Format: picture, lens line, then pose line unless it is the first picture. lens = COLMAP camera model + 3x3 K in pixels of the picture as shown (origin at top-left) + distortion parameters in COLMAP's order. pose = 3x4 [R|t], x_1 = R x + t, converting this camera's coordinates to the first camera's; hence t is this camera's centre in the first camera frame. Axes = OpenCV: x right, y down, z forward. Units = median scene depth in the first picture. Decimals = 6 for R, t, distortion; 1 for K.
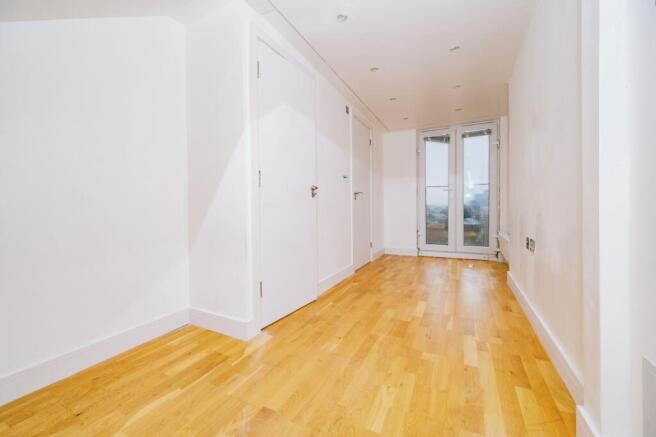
lens RADIAL K [[265.1, 0, 328.4], [0, 265.1, 214.0], [0, 0, 1]] dist [-0.000409, -0.000139]
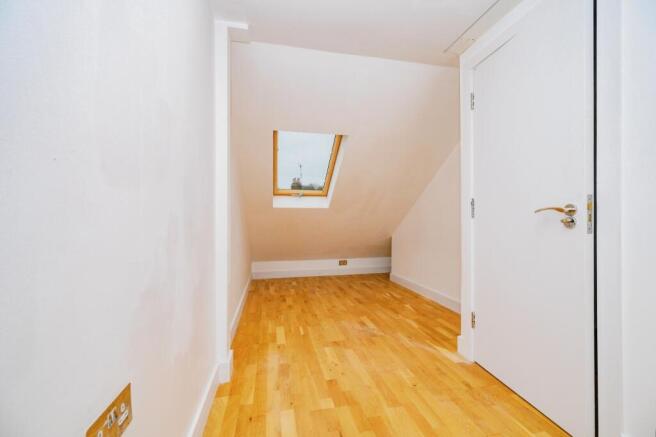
lens RADIAL K [[265.1, 0, 328.4], [0, 265.1, 214.0], [0, 0, 1]] dist [-0.000409, -0.000139]
pose [[-0.776087, 0.003095, -0.630619, 1.007560], [0.002722, 0.999995, 0.001558, -0.149775], [0.630620, -0.000508, -0.776091, 1.806893]]
